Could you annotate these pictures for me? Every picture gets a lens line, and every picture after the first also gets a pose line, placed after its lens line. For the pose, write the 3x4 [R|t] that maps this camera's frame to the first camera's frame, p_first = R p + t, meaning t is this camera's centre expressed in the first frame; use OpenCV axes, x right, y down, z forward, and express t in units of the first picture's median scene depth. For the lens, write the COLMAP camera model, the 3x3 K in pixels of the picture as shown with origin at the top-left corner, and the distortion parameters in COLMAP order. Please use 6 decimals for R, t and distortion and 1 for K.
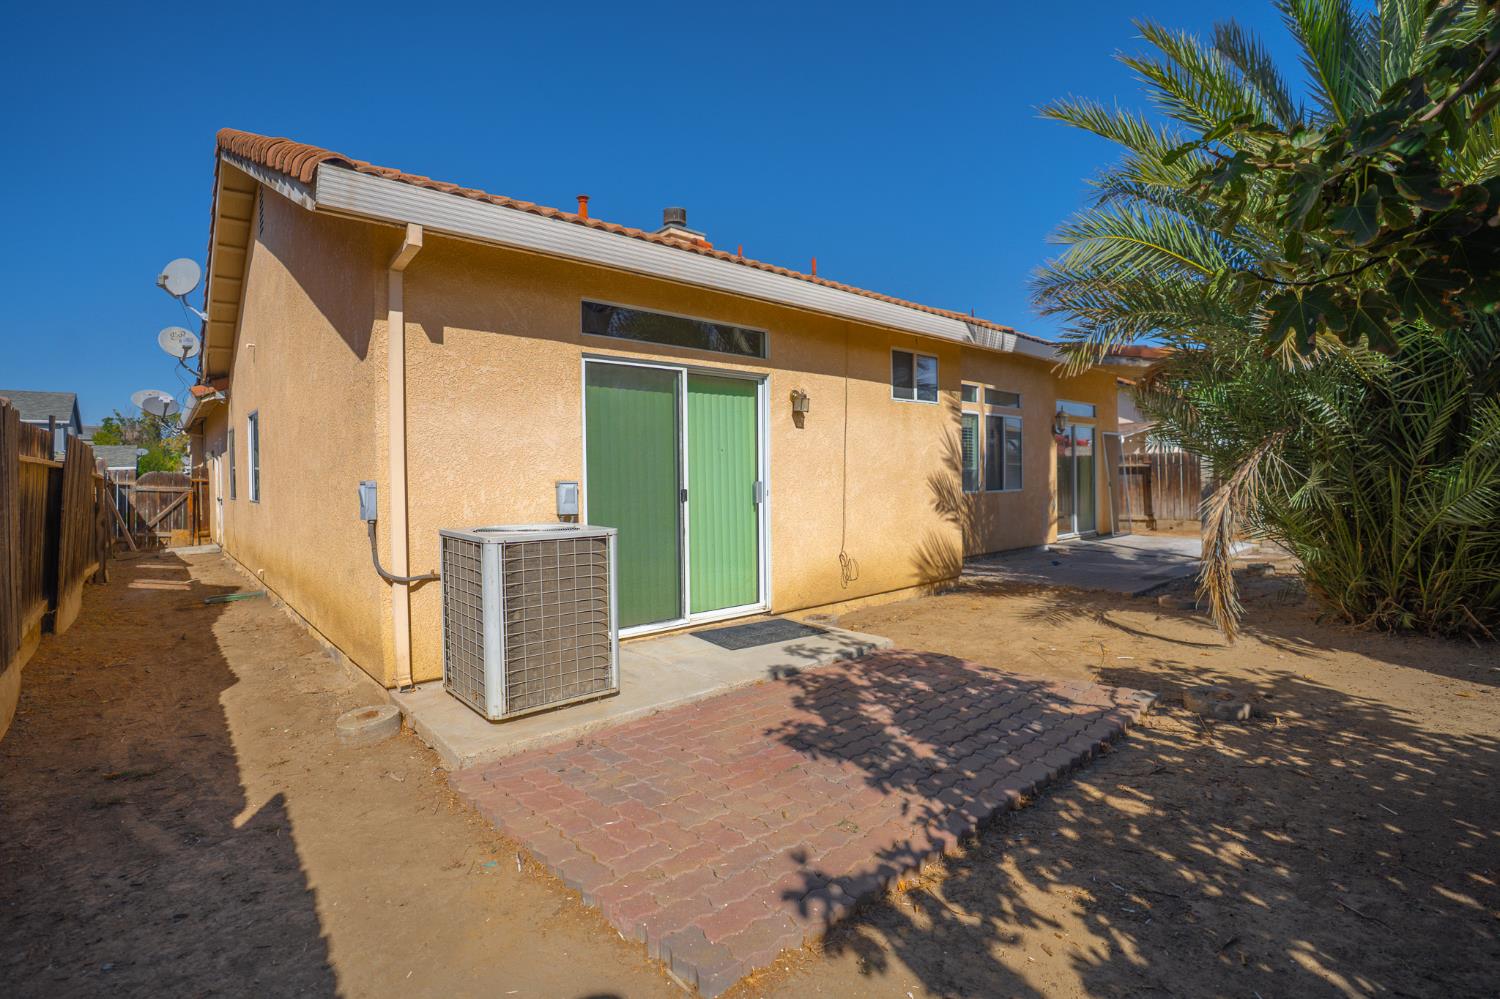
lens RADIAL K [[699.9, 0, 745.9], [0, 699.9, 493.1], [0, 0, 1]] dist [-0.079027, 0.027571]
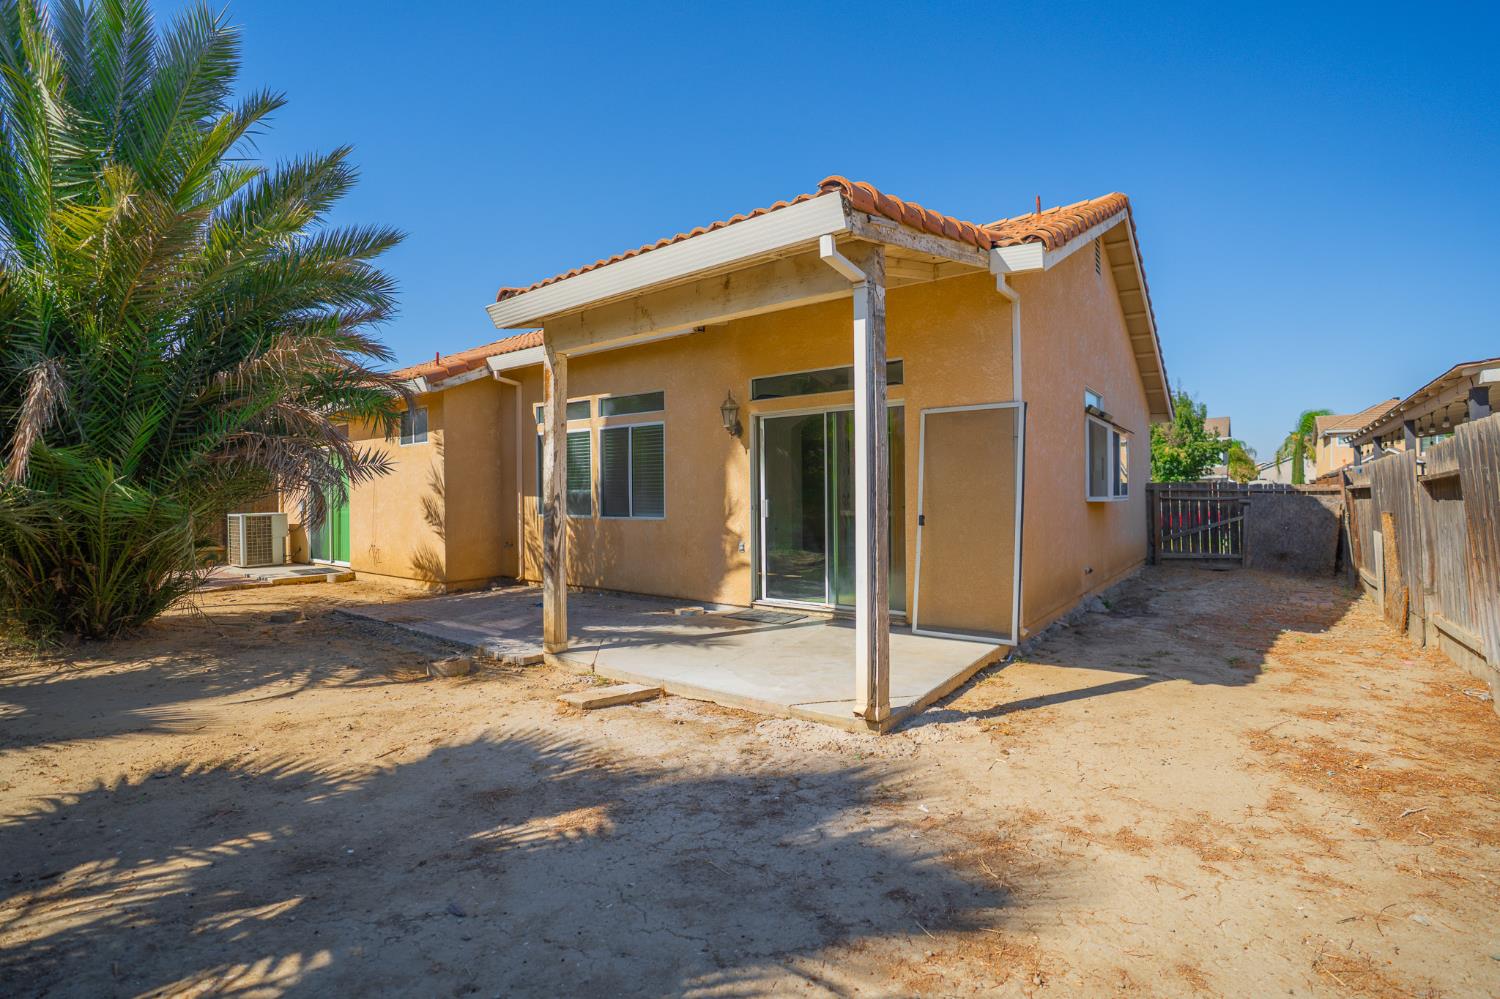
lens RADIAL K [[699.9, 0, 745.9], [0, 699.9, 493.1], [0, 0, 1]] dist [-0.079027, 0.027571]
pose [[0.207779, 0.007690, -0.978146, 1.280506], [-0.024935, 0.999686, 0.002562, -0.041229], [0.977858, 0.023858, 0.207905, 1.032652]]
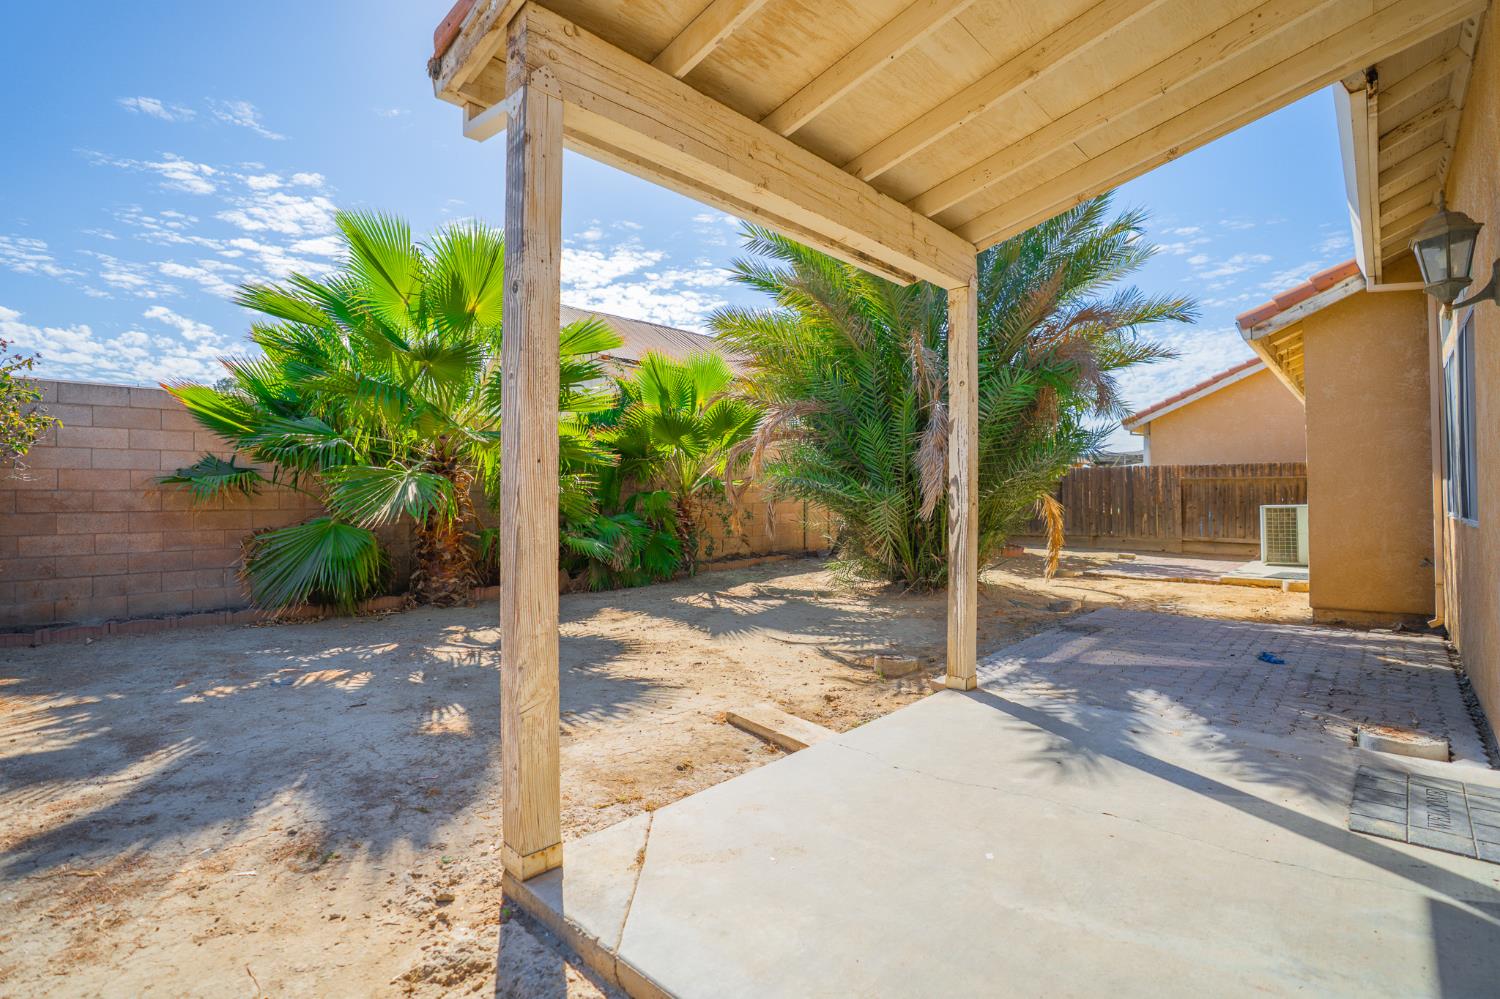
lens RADIAL K [[699.9, 0, 745.9], [0, 699.9, 493.1], [0, 0, 1]] dist [-0.079027, 0.027571]
pose [[-0.995521, 0.017320, -0.092940, 0.874873], [0.015151, 0.999597, 0.024001, -0.036968], [0.093319, 0.022485, -0.995382, 1.395279]]
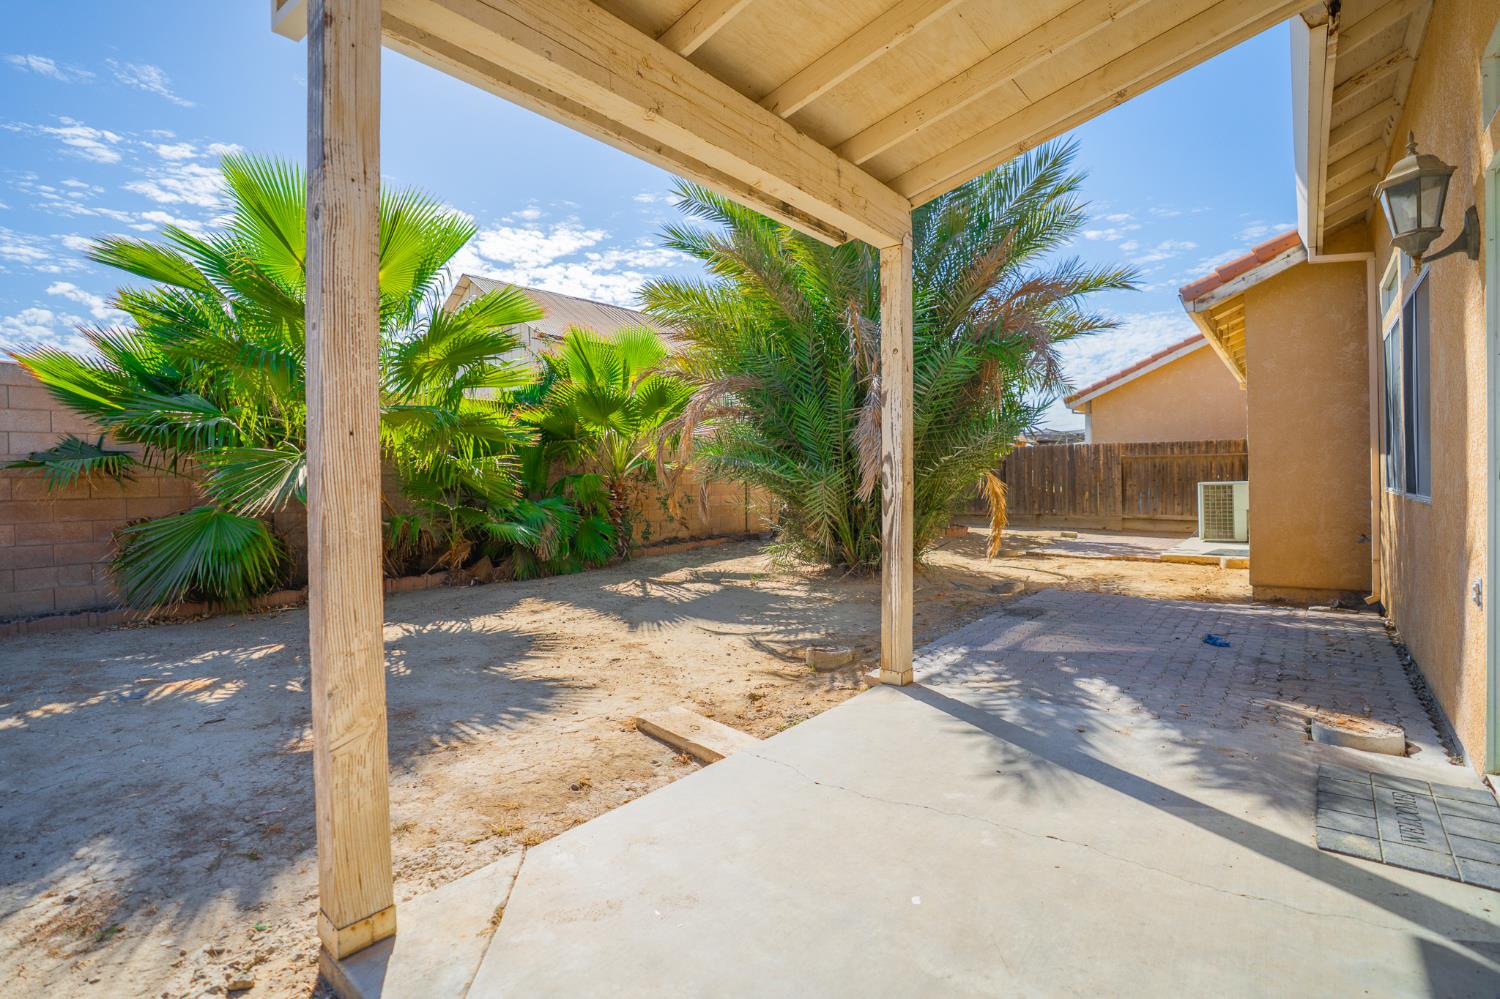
lens RADIAL K [[698.8, 0, 747.6], [0, 698.8, 488.1], [0, 0, 1]] dist [-0.078844, 0.028046]
pose [[-0.986089, 0.028958, -0.163677, 0.850922], [0.021910, 0.998760, 0.044703, -0.034625], [0.164768, 0.040495, -0.985501, 1.357522]]
